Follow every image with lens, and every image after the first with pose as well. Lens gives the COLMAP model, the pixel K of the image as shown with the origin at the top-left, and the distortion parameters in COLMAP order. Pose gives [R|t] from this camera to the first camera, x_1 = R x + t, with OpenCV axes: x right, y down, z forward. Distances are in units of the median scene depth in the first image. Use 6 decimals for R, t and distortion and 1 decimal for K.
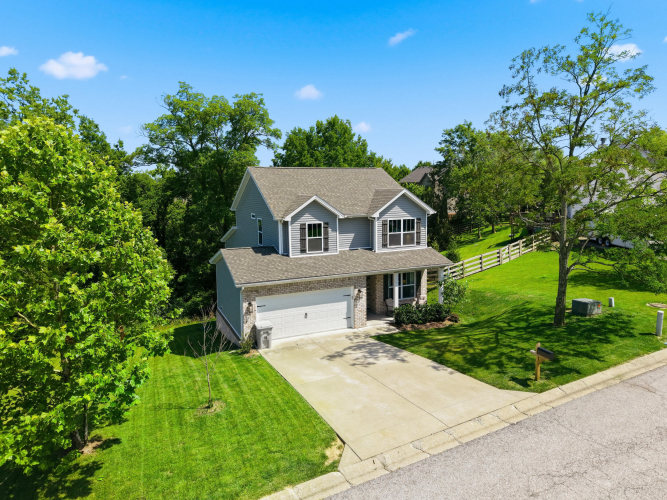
lens RADIAL K [[441.1, 0, 333.5], [0, 441.1, 250.0], [0, 0, 1]] dist [0.005798, -0.000354]
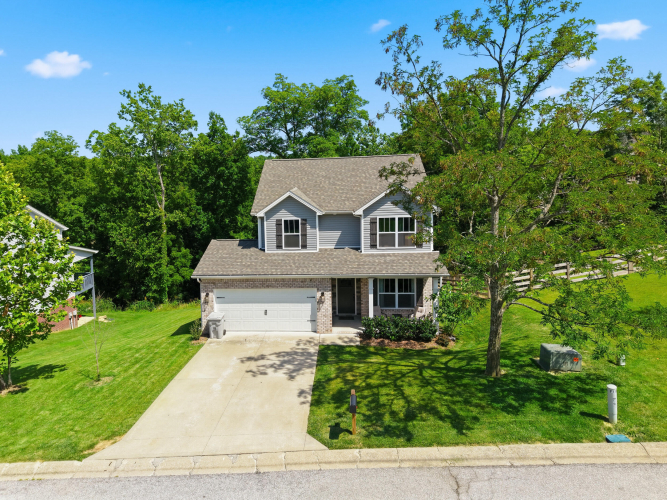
lens RADIAL K [[473.0, 0, 333.4], [0, 473.0, 219.2], [0, 0, 1]] dist [0.002279, -0.000189]
pose [[0.863735, 0.044896, -0.501943, 0.576386], [-0.046862, 0.998863, 0.008705, -0.075986], [0.501763, 0.016003, 0.864857, 0.142245]]
